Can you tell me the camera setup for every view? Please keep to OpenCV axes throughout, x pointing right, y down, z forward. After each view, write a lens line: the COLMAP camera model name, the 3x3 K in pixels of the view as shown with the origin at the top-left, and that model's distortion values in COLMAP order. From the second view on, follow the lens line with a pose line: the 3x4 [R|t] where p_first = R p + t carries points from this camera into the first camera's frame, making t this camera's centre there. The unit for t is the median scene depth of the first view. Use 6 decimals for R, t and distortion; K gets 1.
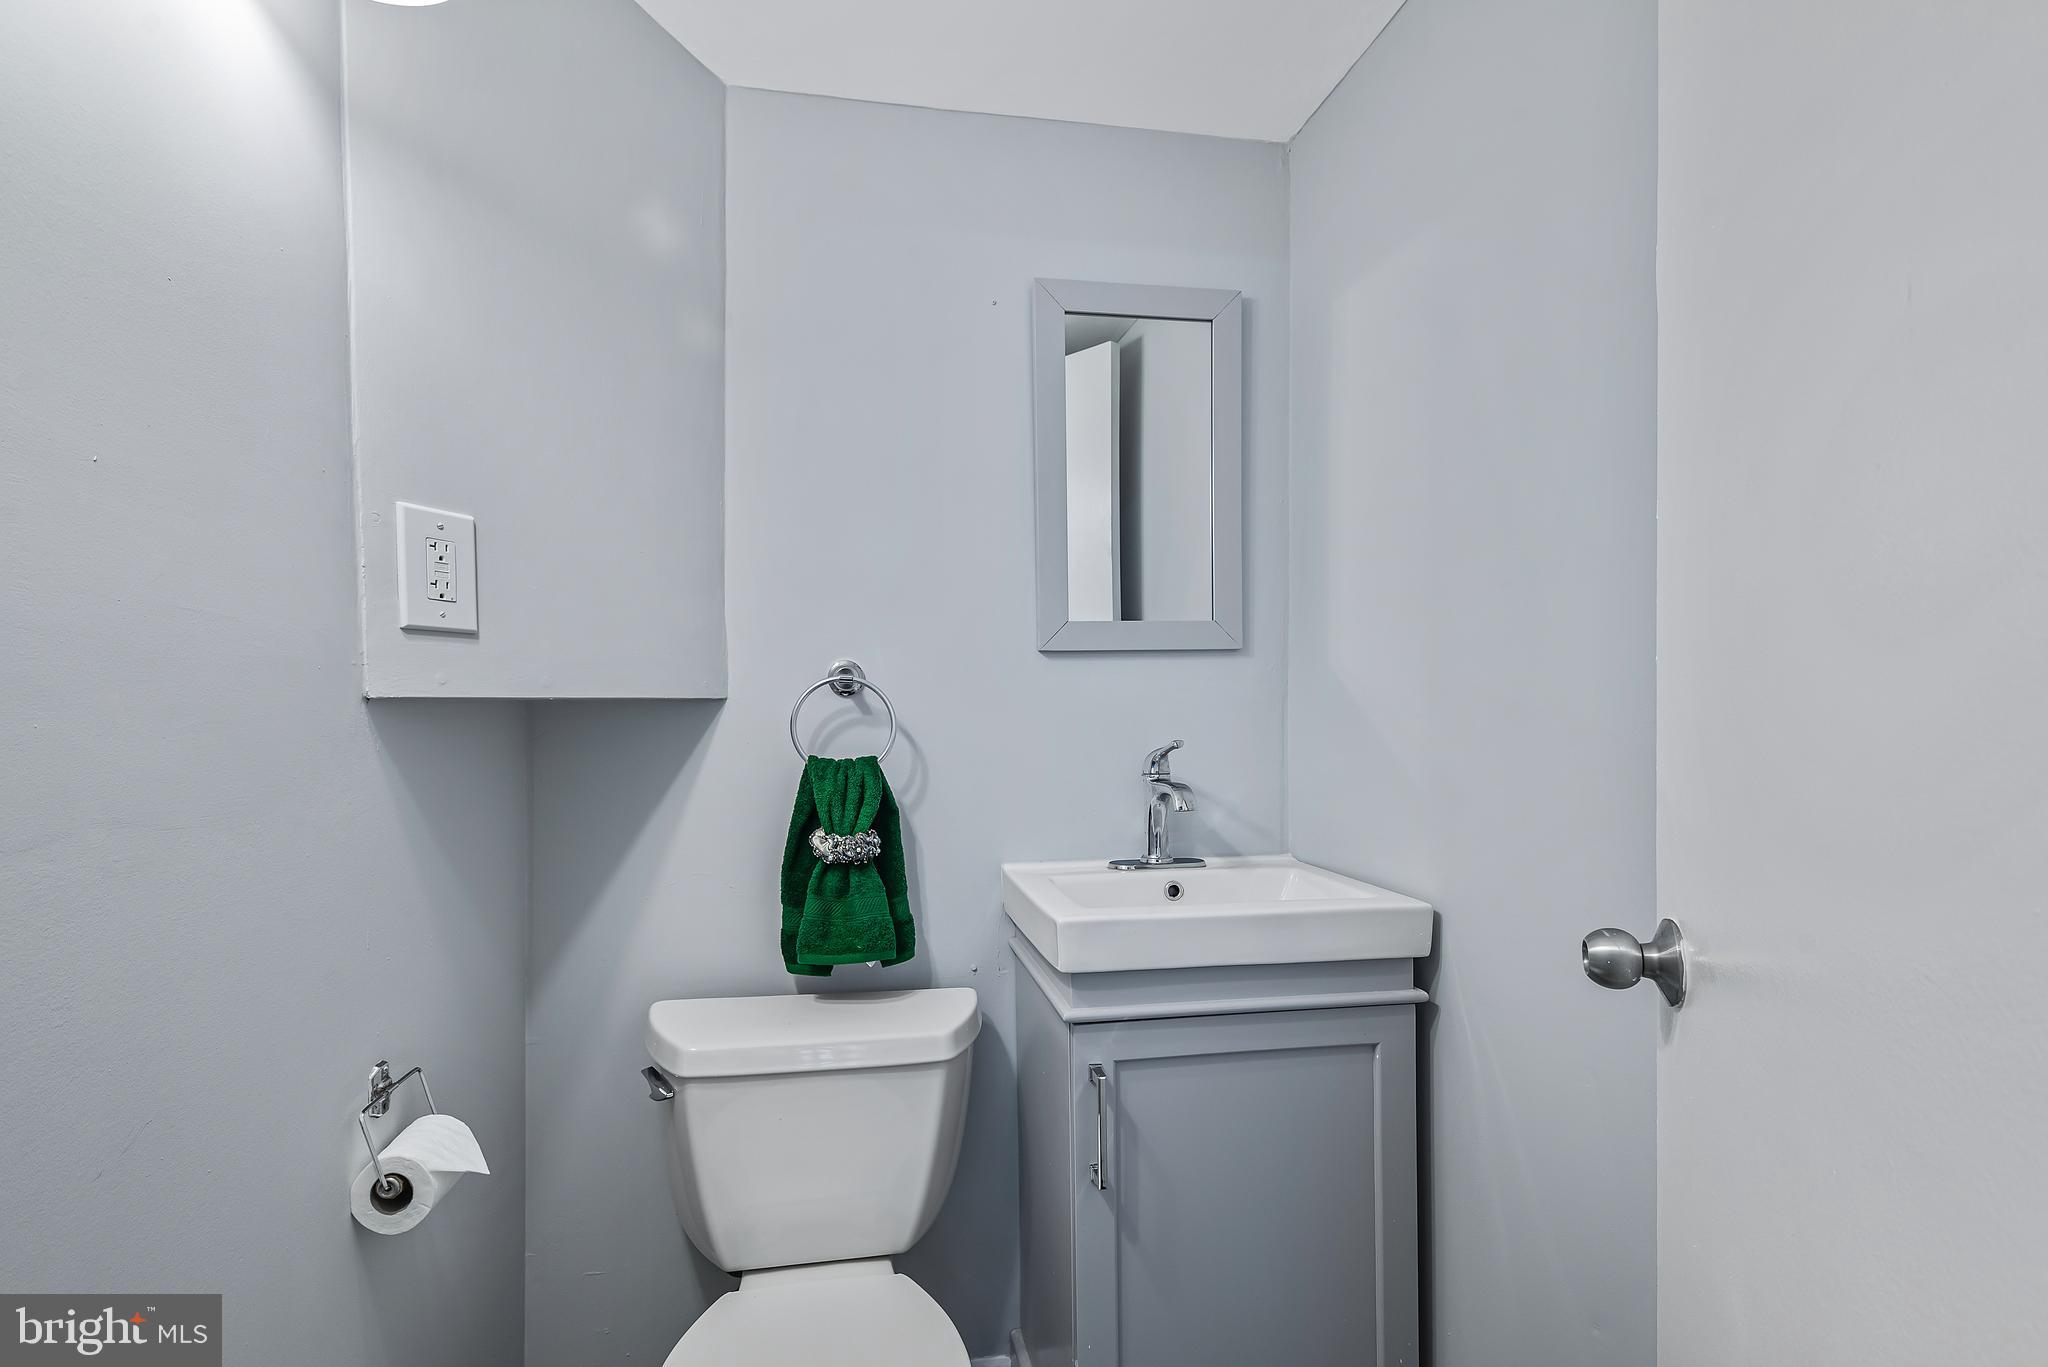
lens RADIAL K [[947.0, 0, 1019.6], [0, 947.0, 721.7], [0, 0, 1]] dist [0.023942, -0.005204]
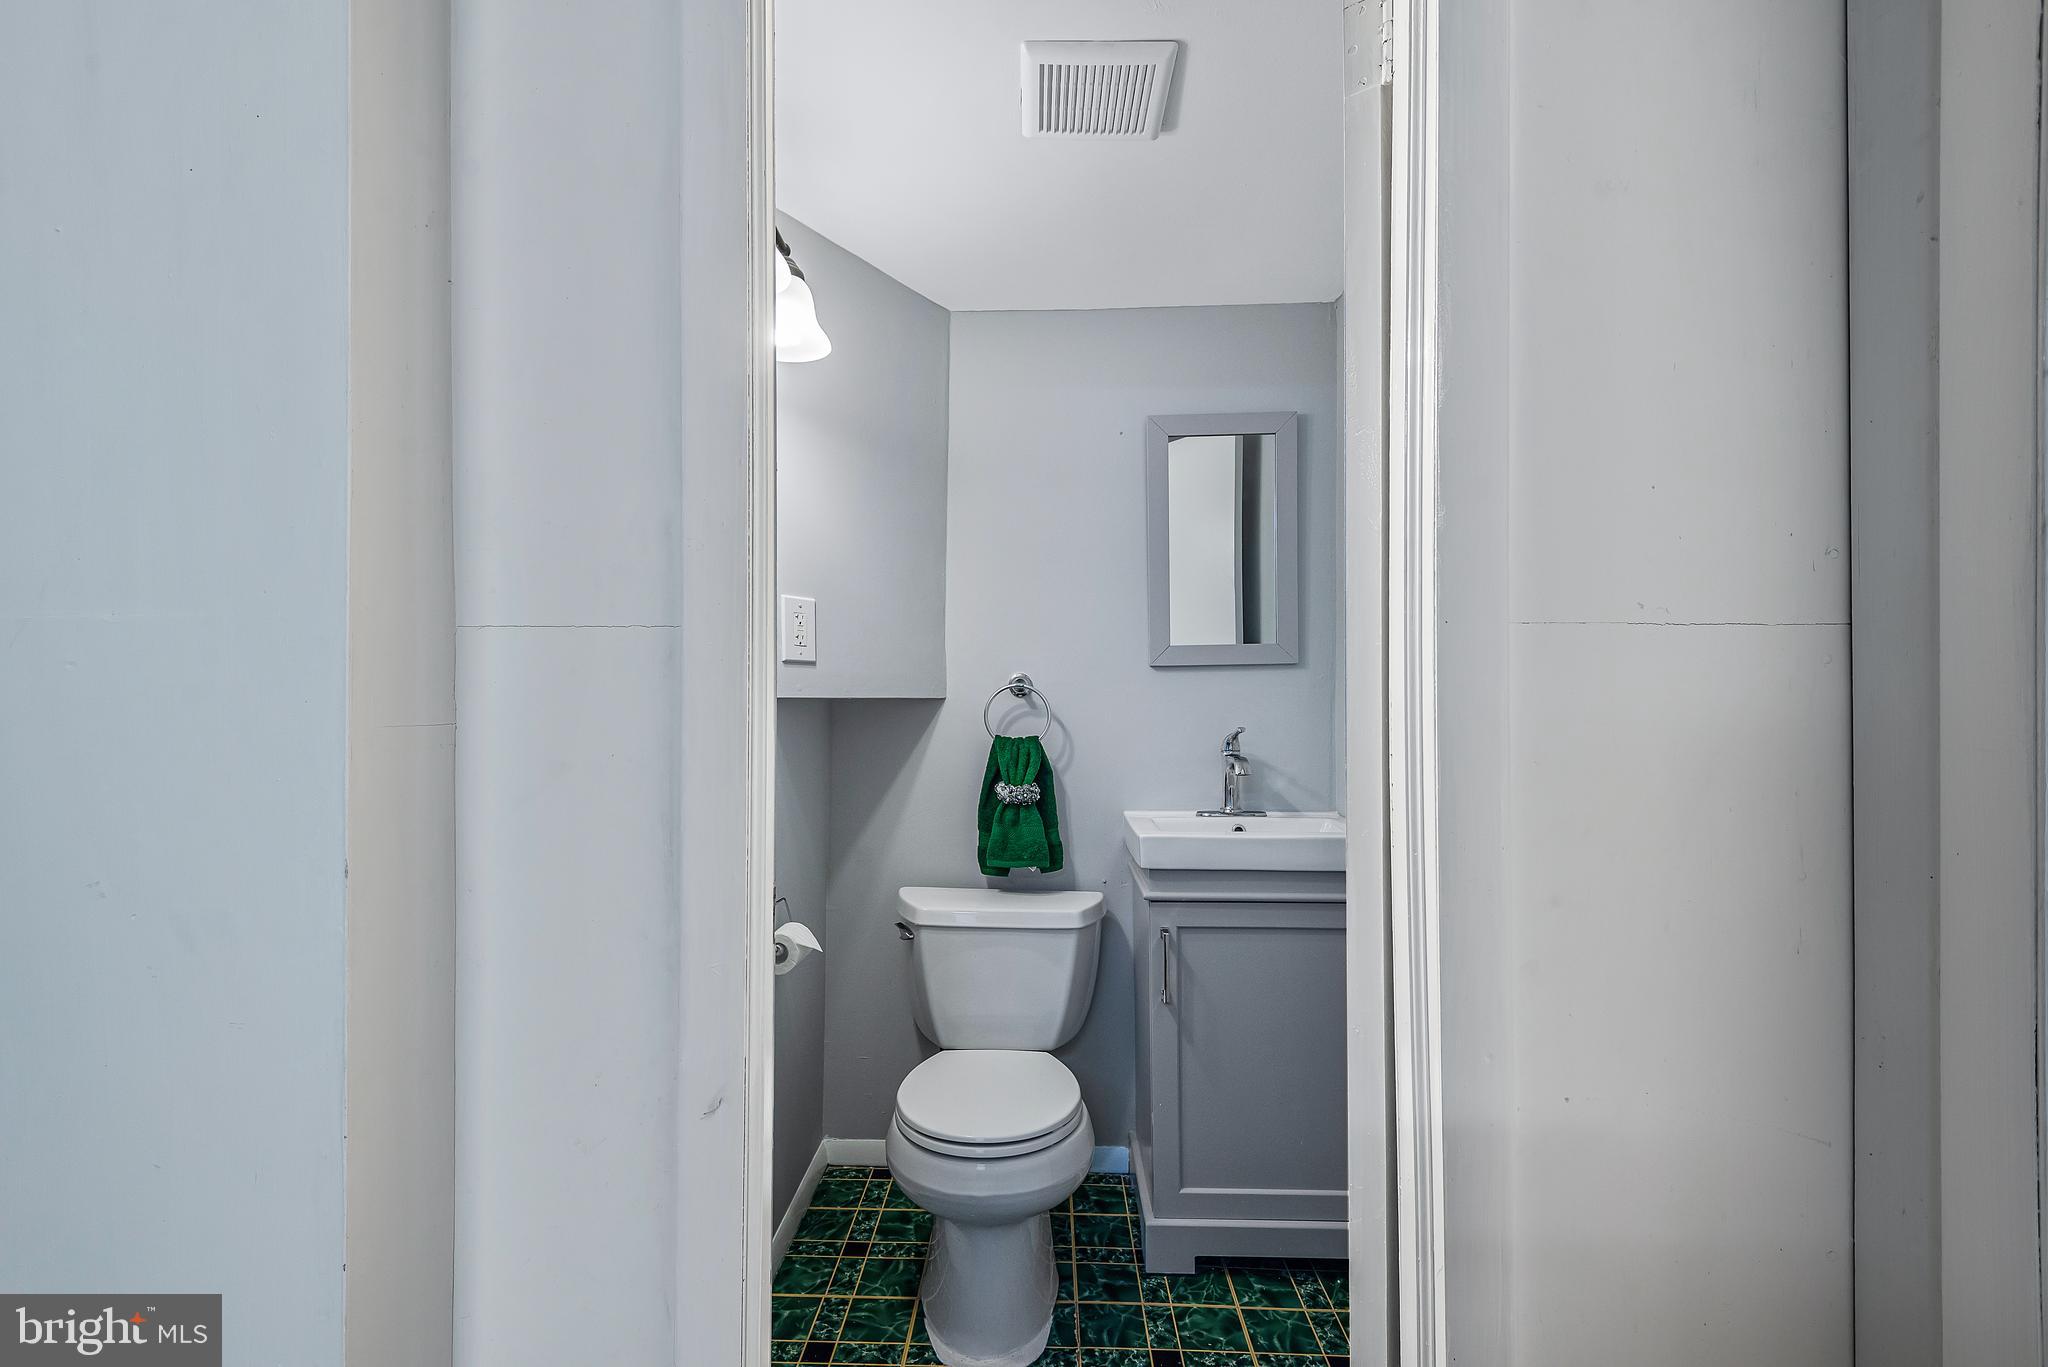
lens RADIAL K [[947.0, 0, 1021.9], [0, 947.0, 685.5], [0, 0, 1]] dist [0.023942, -0.005204]
pose [[0.976073, -0.002346, -0.217432, 0.161274], [-0.006090, 0.999255, -0.038121, 0.013595], [0.217359, 0.038533, 0.975331, -0.521067]]
